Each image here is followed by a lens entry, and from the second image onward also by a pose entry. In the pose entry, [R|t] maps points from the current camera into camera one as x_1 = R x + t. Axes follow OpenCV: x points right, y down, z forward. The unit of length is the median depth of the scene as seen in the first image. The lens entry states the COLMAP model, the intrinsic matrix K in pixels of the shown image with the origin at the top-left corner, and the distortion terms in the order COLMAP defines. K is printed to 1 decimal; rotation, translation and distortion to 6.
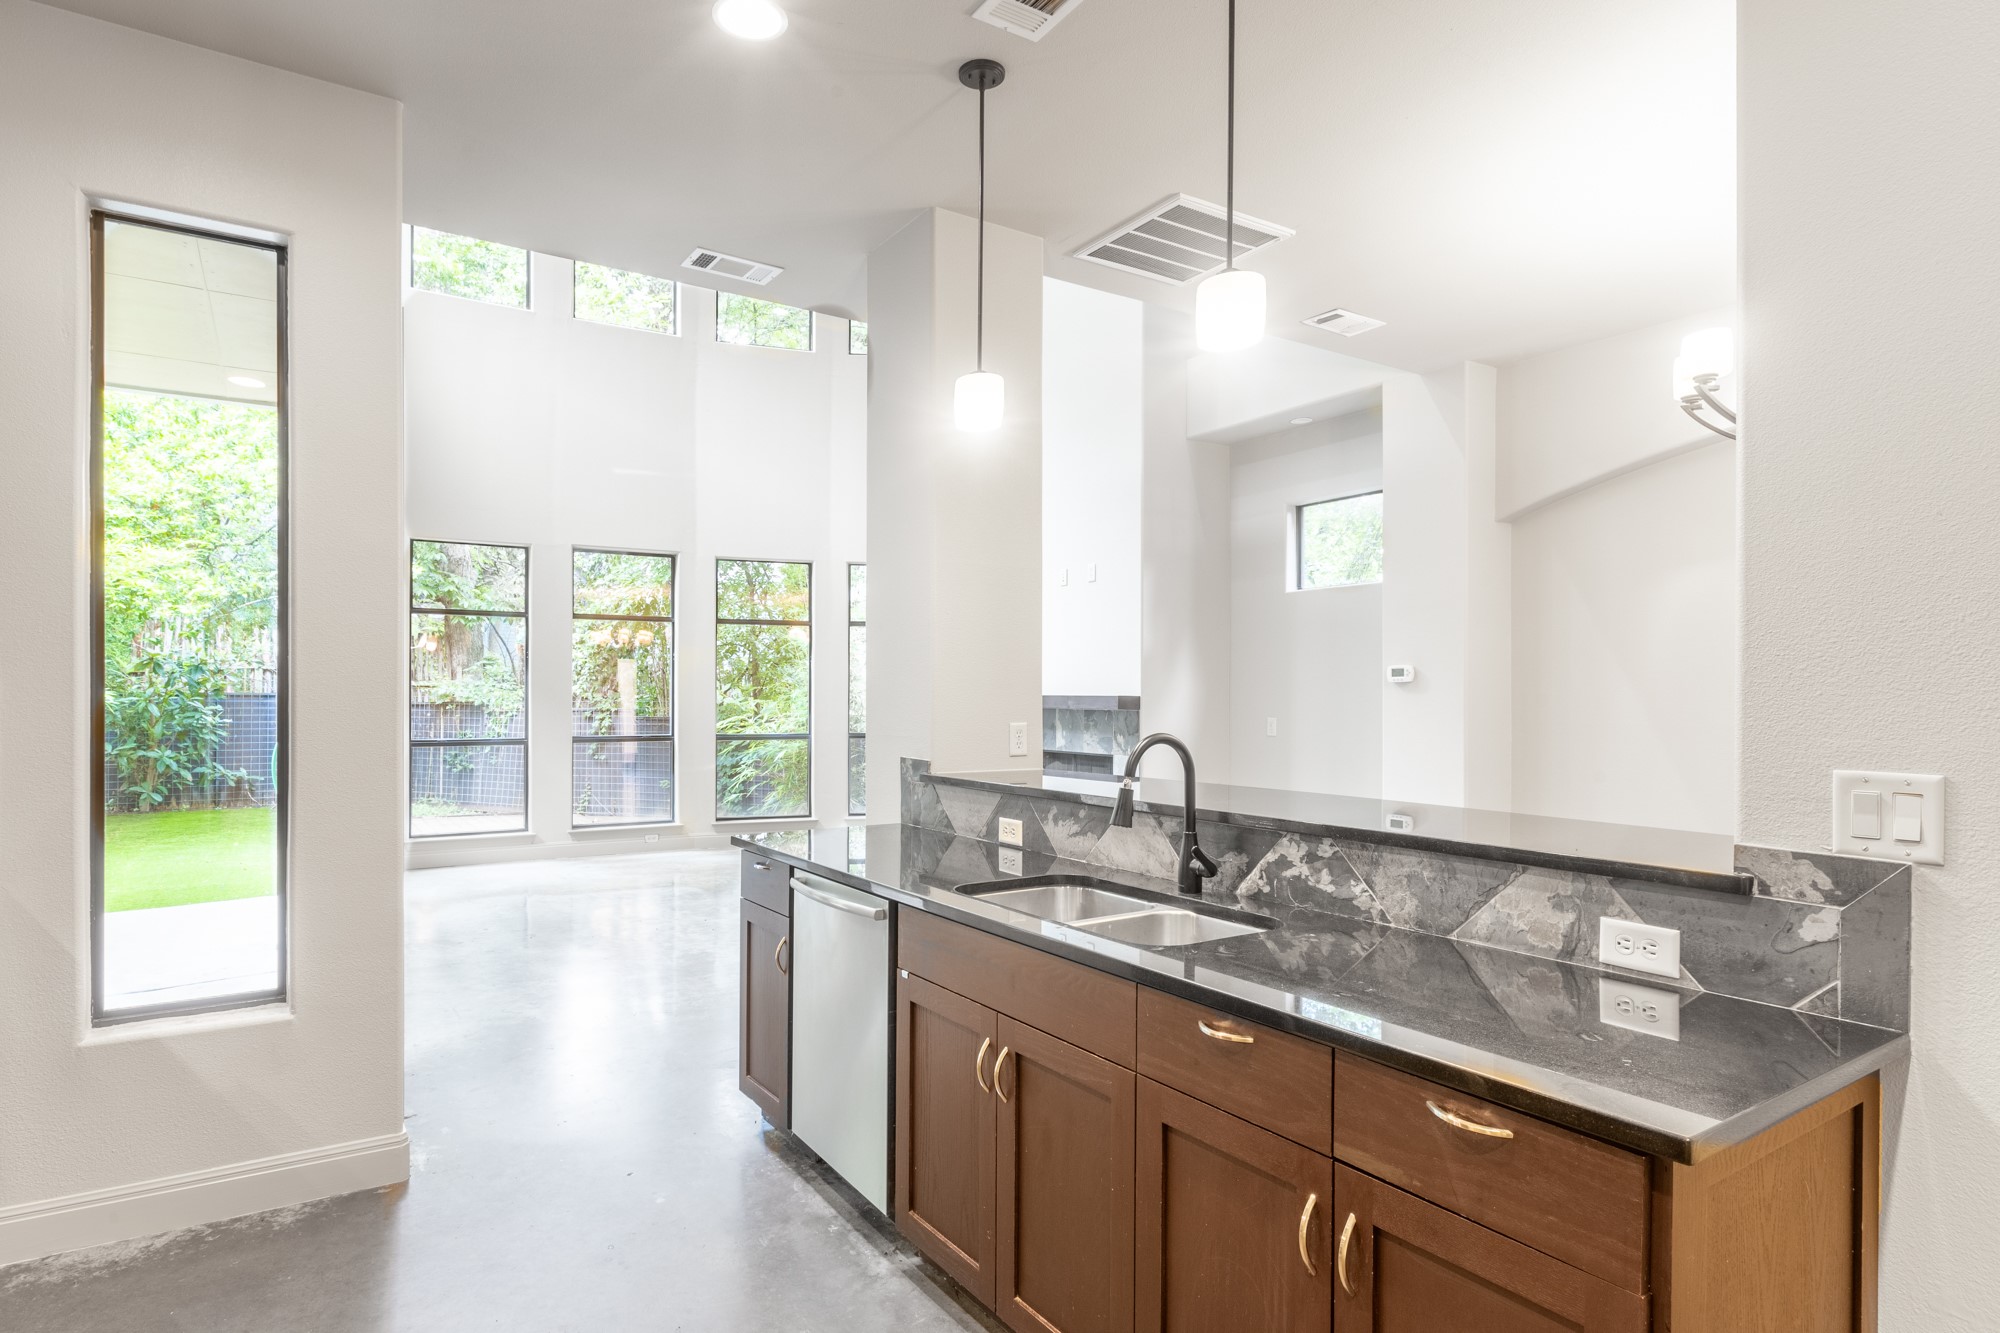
lens RADIAL K [[1075.7, 0, 990.6], [0, 1075.7, 654.9], [0, 0, 1]] dist [-0.000297, 0.000063]
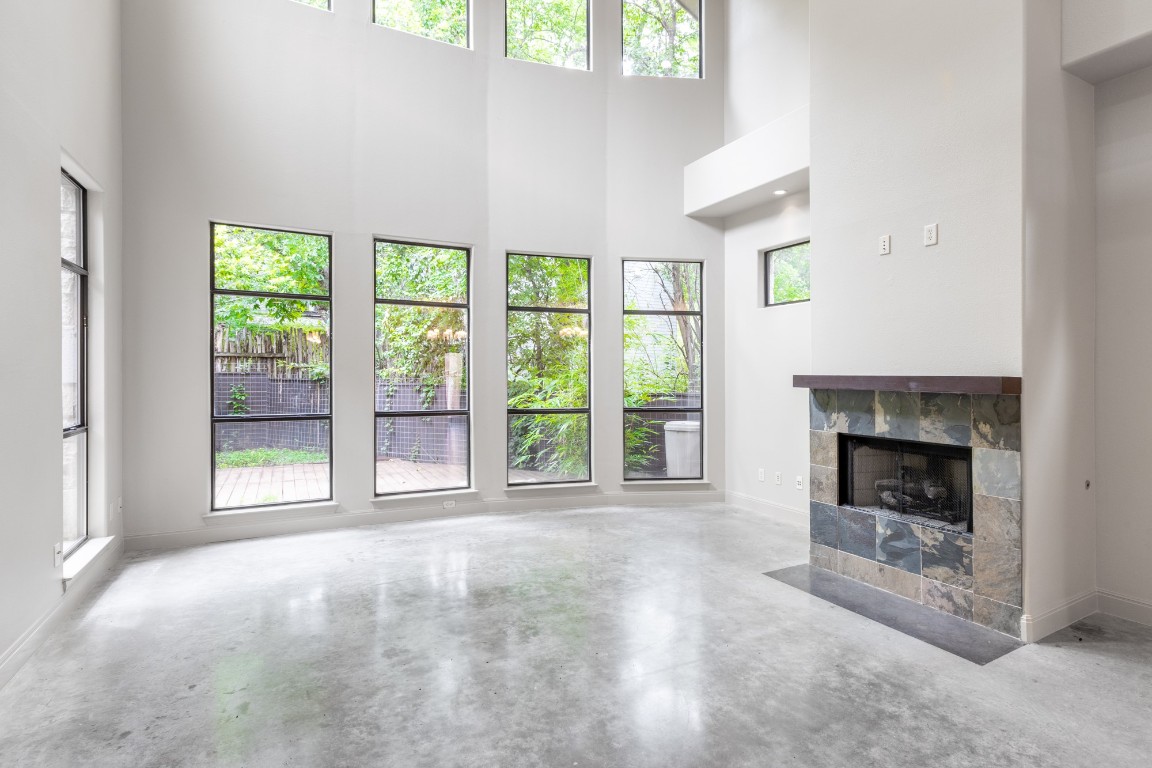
lens RADIAL K [[584.2, 0, 636.7], [0, 584.2, 377.0], [0, 0, 1]] dist [-0.002339, 0.001083]
pose [[0.999043, 0.003526, -0.043605, -0.091013], [-0.001758, 0.999178, 0.040502, 0.014848], [0.043712, -0.040387, 0.998228, 0.386114]]
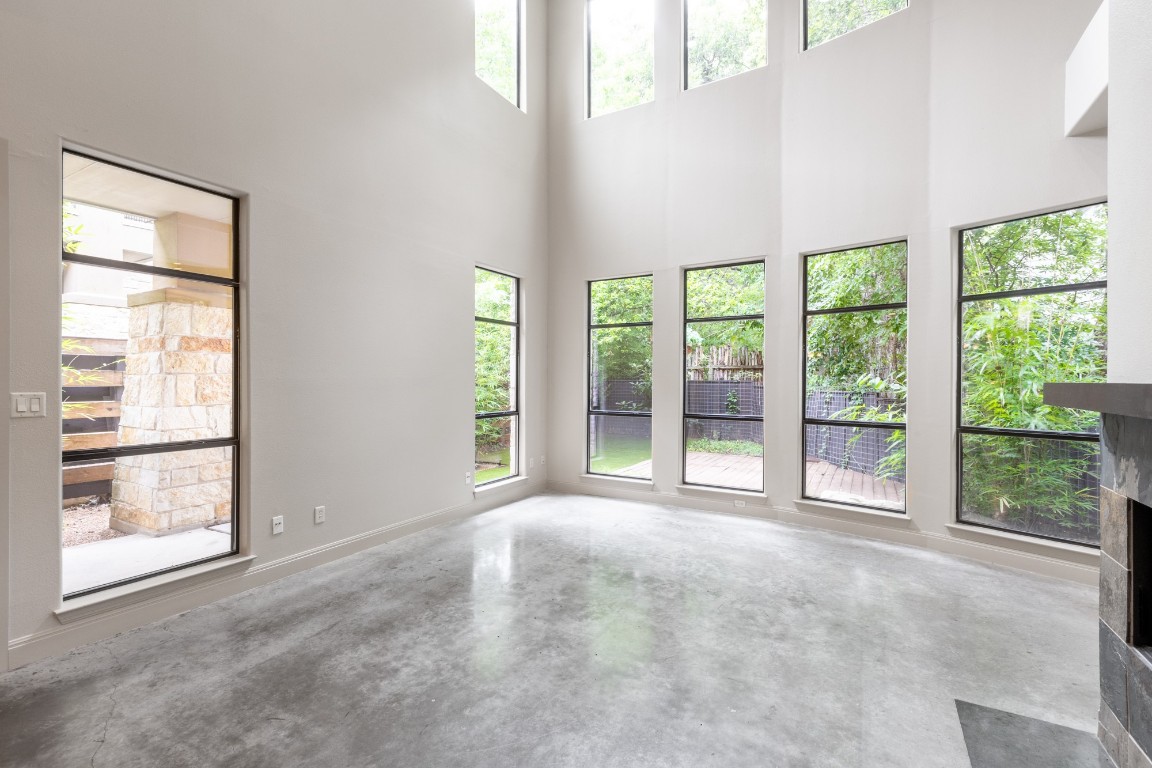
lens RADIAL K [[522.1, 0, 574.4], [0, 522.1, 383.2], [0, 0, 1]] dist [-0.000393, 0.000155]
pose [[0.442544, 0.002407, -0.896744, 0.107592], [0.033711, 0.999245, 0.019319, 0.020110], [0.896113, -0.038779, 0.442128, 0.545075]]
